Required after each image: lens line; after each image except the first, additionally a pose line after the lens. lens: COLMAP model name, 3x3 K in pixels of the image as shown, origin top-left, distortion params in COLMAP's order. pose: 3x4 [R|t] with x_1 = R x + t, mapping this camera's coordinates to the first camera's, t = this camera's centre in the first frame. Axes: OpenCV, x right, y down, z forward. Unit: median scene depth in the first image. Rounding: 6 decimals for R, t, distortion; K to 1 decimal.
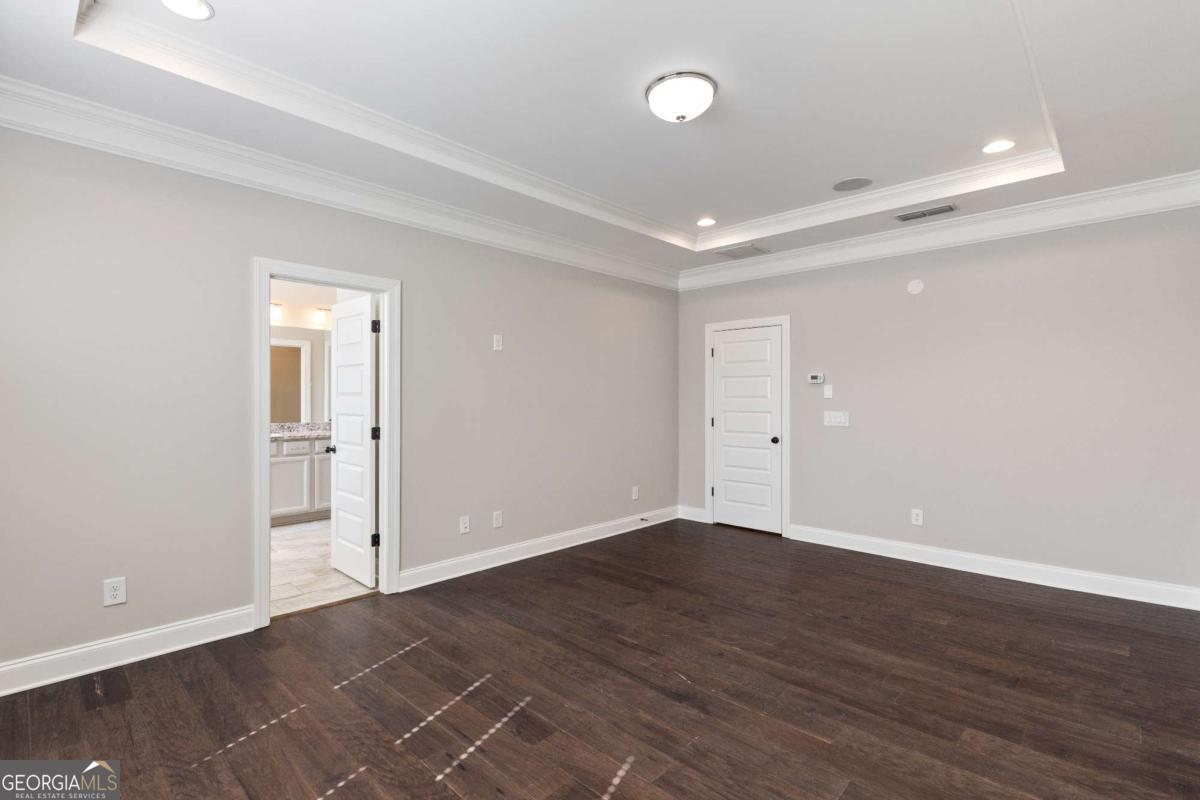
lens RADIAL K [[574.5, 0, 595.4], [0, 574.5, 409.5], [0, 0, 1]] dist [0.001992, 0.000055]
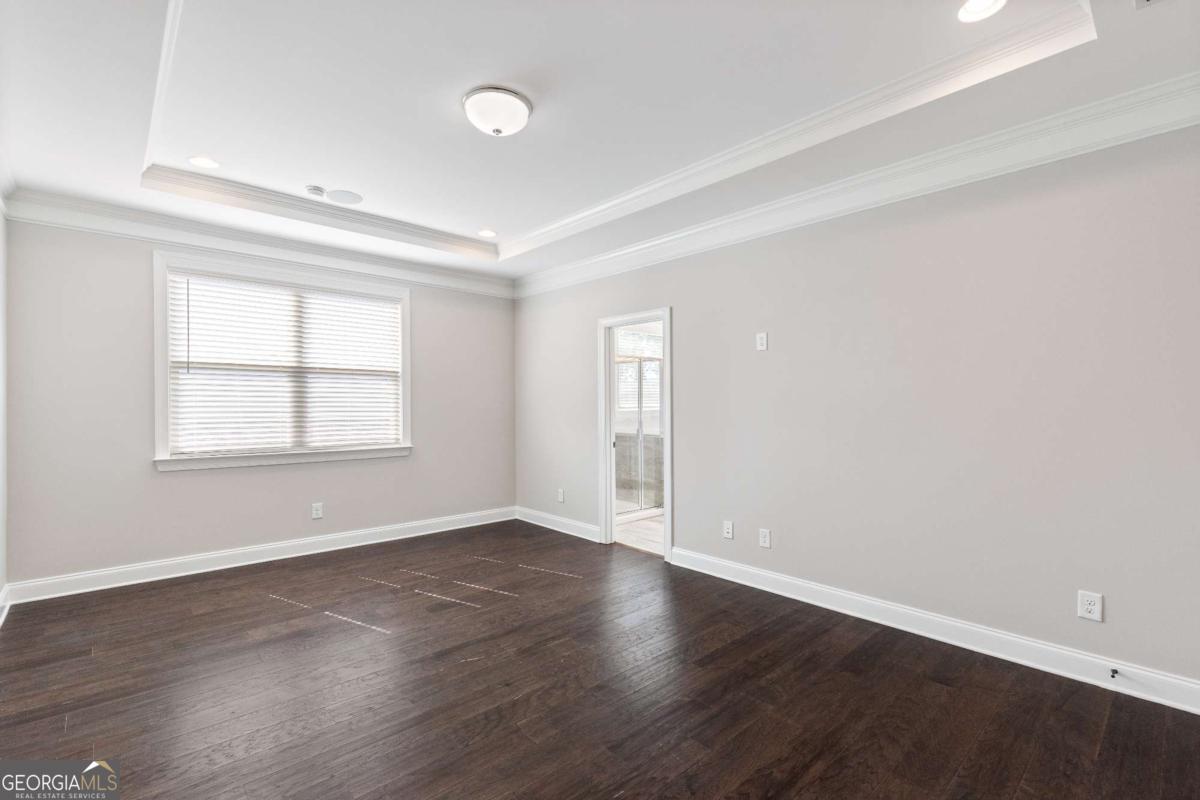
lens RADIAL K [[547.1, 0, 589.6], [0, 547.1, 413.0], [0, 0, 1]] dist [0.002764, 0.000094]
pose [[-0.113957, 0.007952, -0.993454, 0.999162], [-0.025452, 0.999616, 0.010921, -0.008656], [0.993160, 0.026530, -0.113711, 1.160817]]
